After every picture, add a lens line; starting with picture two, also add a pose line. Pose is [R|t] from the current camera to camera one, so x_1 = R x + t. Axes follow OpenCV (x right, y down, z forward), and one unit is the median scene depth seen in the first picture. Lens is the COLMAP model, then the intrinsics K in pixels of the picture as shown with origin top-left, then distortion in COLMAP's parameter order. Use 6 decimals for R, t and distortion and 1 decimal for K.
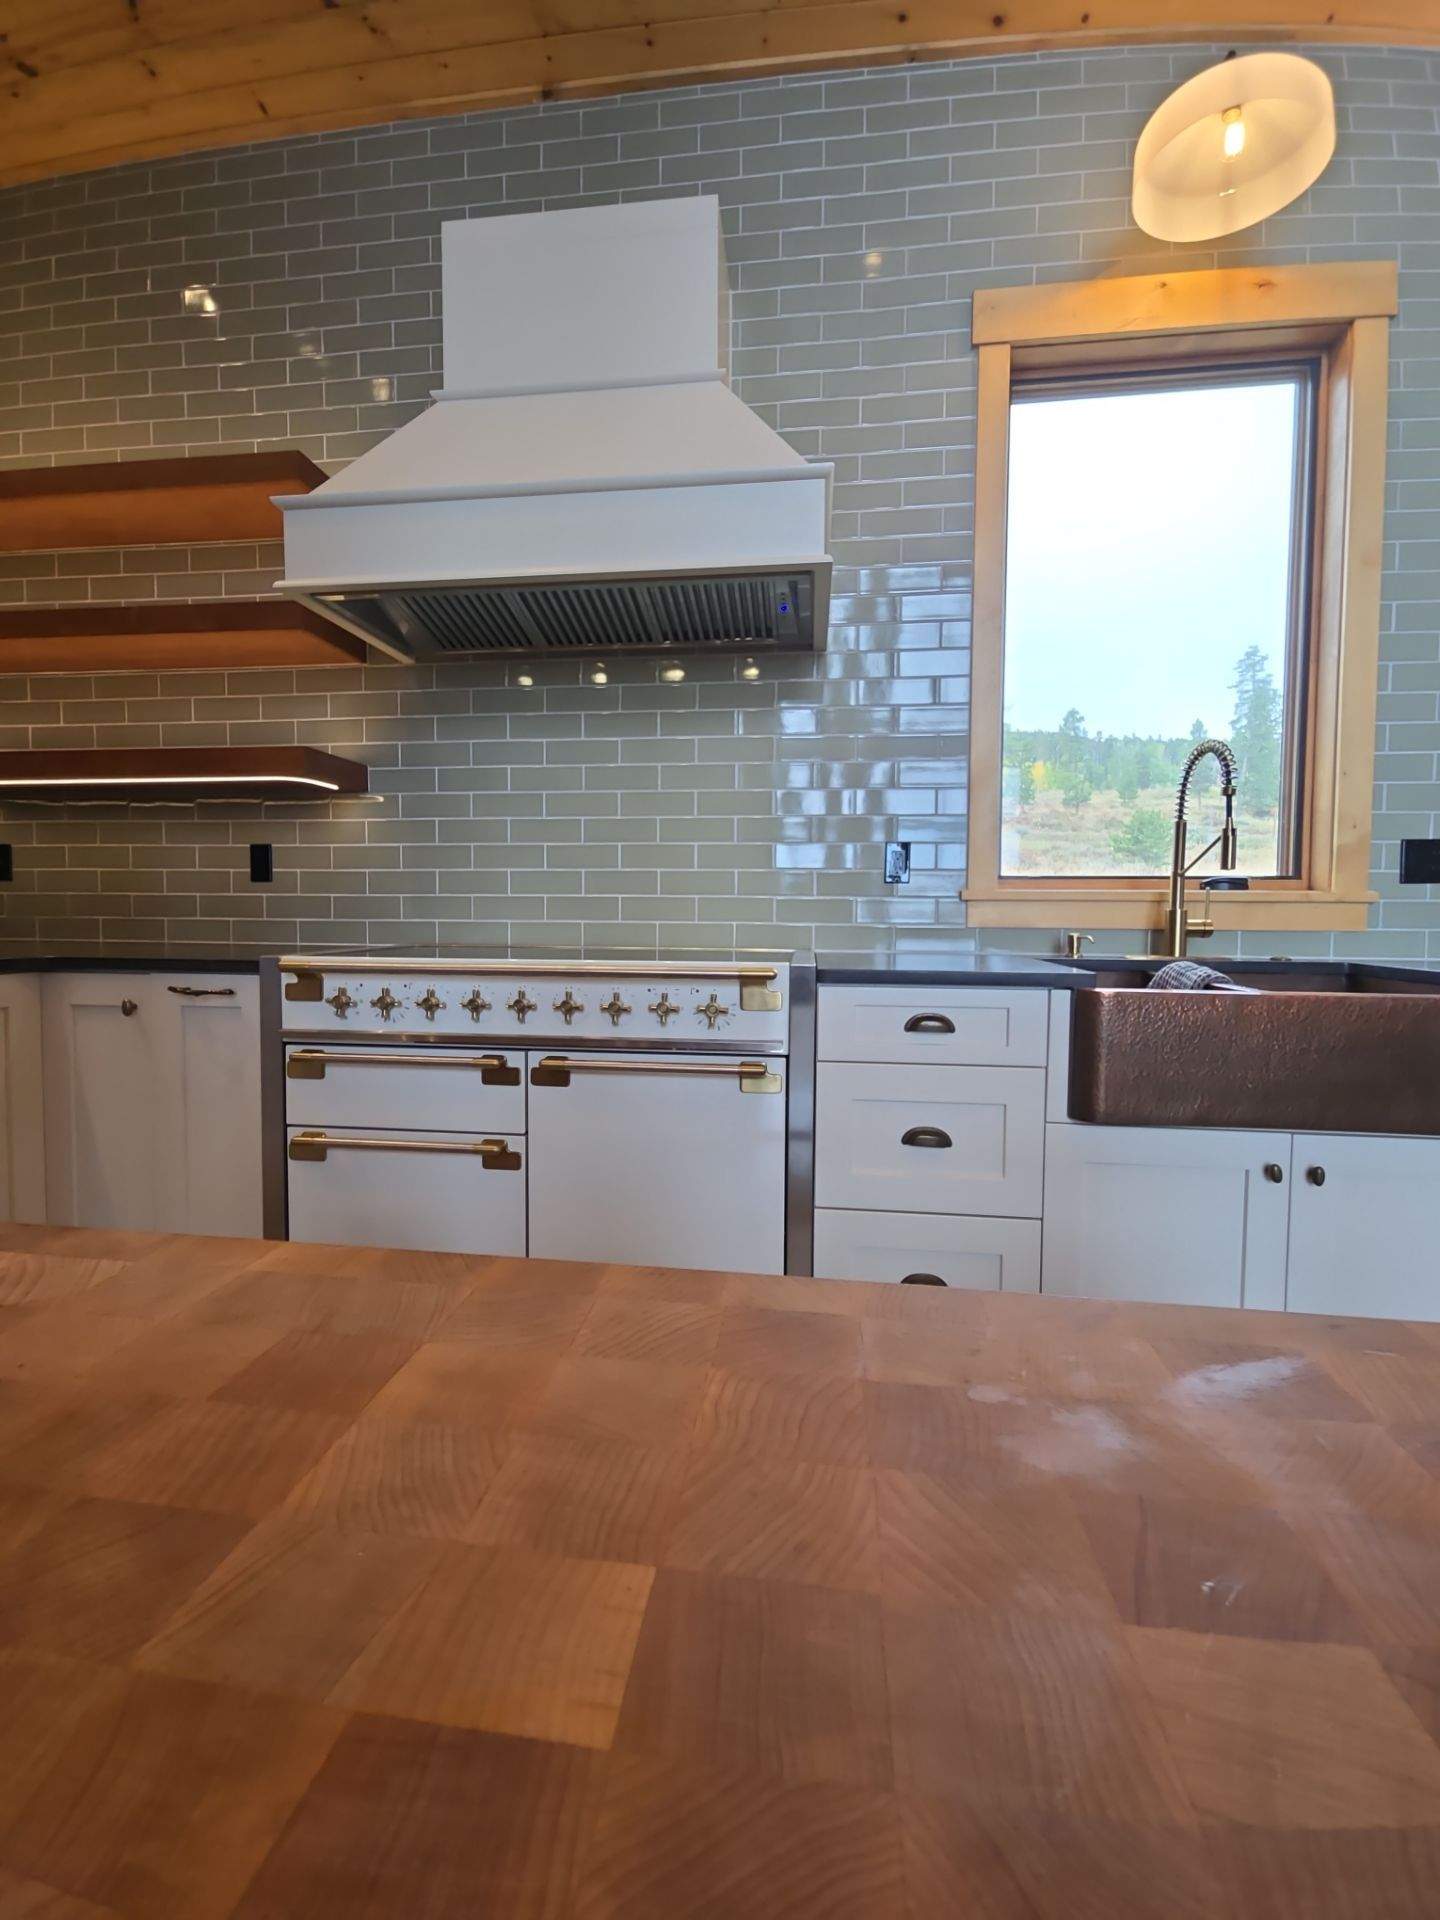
lens RADIAL K [[782.5, 0, 718.0], [0, 782.5, 941.3], [0, 0, 1]] dist [0.011376, -0.007544]
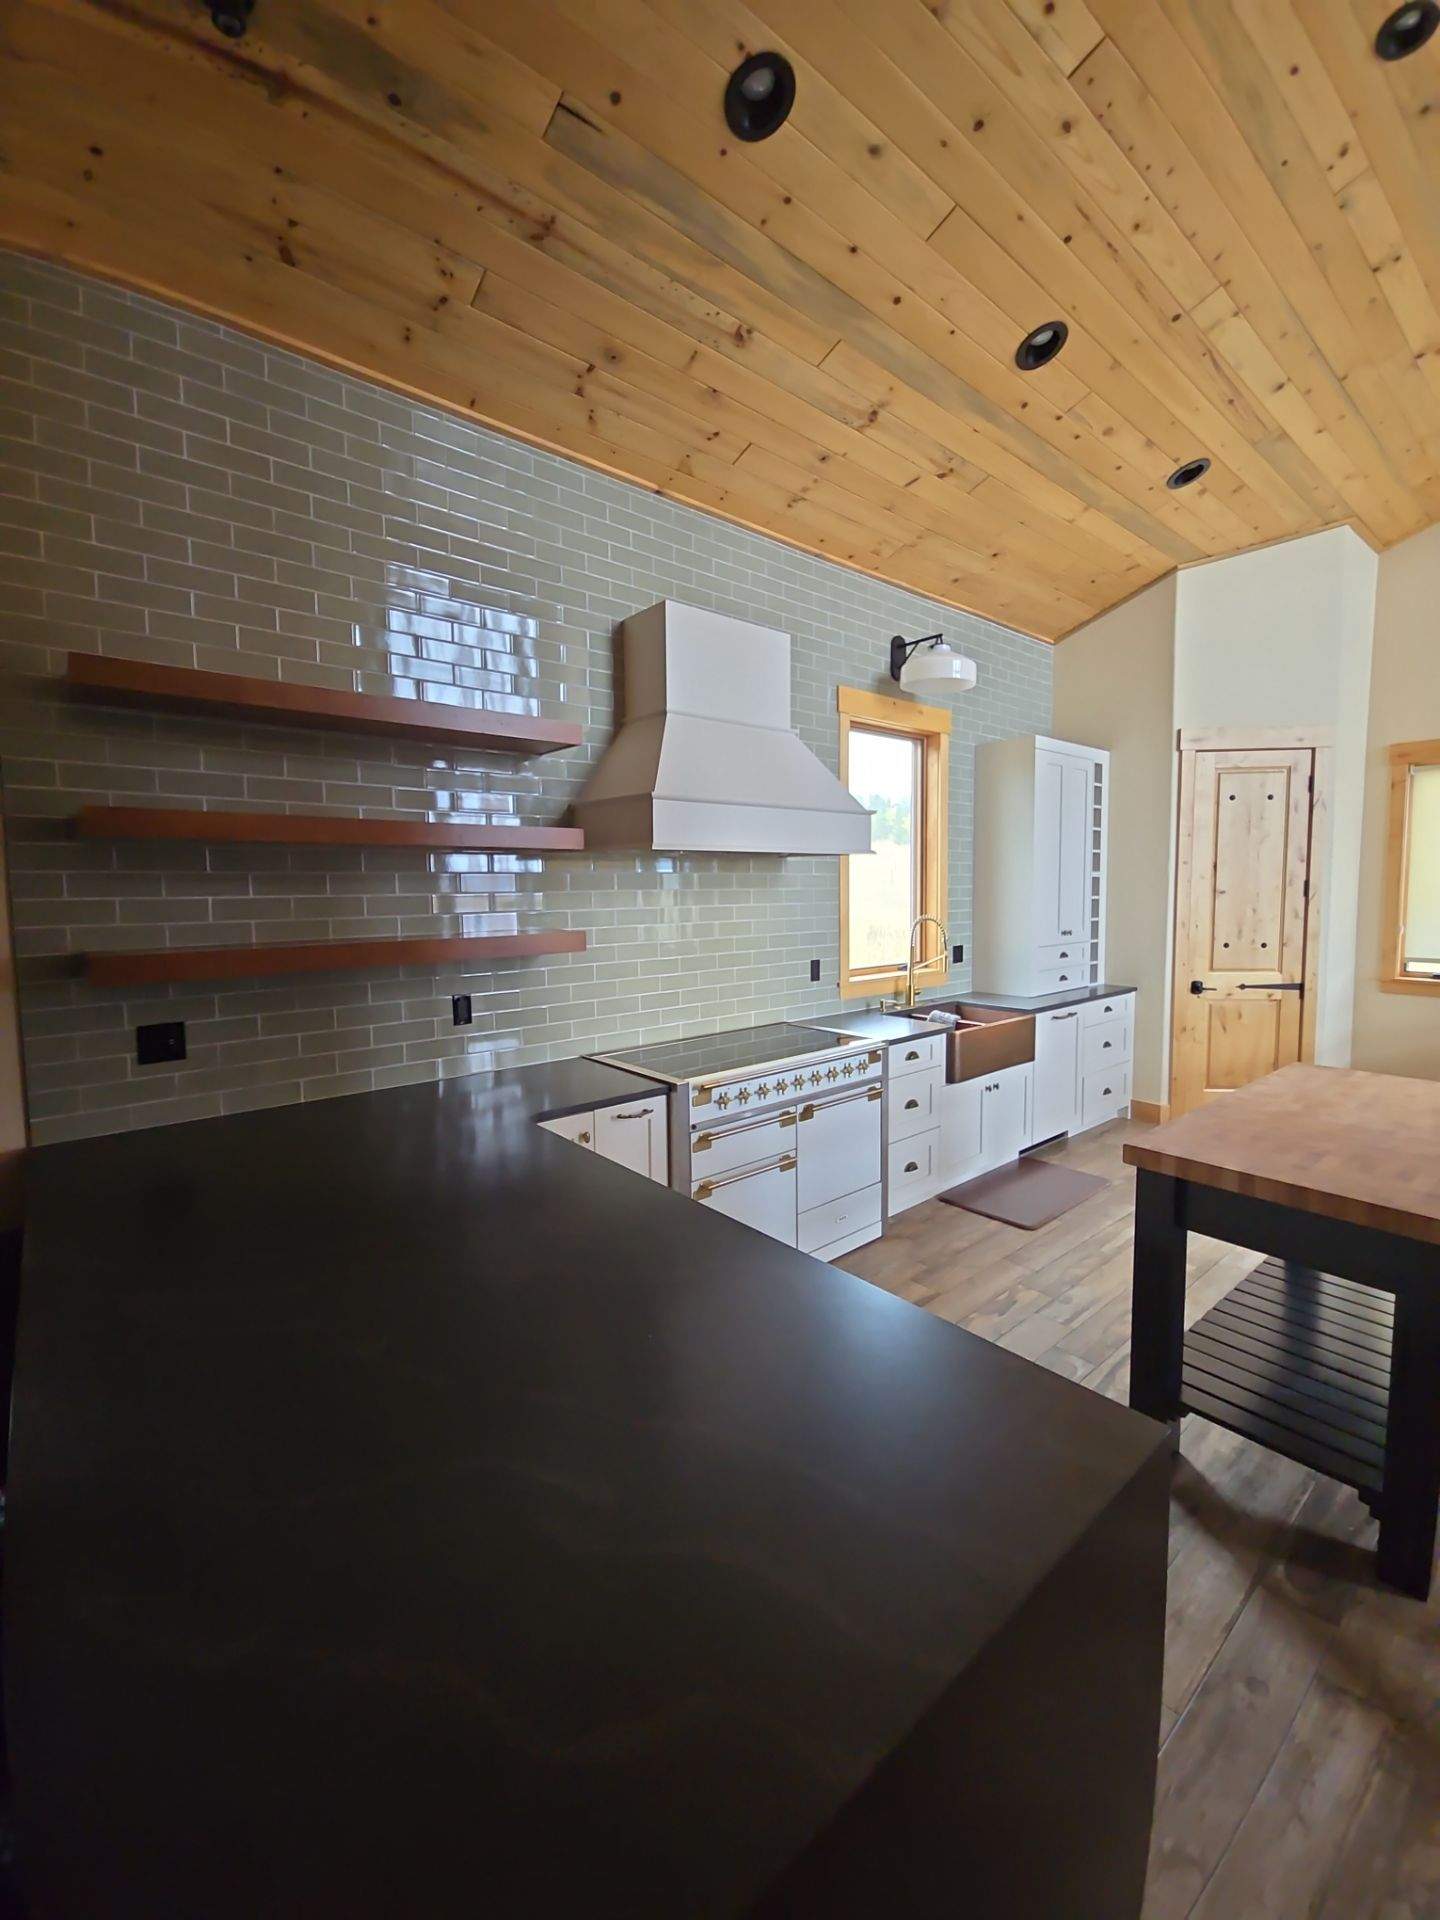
lens RADIAL K [[782.5, 0, 719.5], [0, 782.5, 941.0], [0, 0, 1]] dist [0.011376, -0.007544]
pose [[0.682466, -0.064038, 0.728106, -1.696924], [0.047096, 0.997937, 0.043627, -0.343899], [-0.729398, 0.004517, 0.684075, -0.171435]]
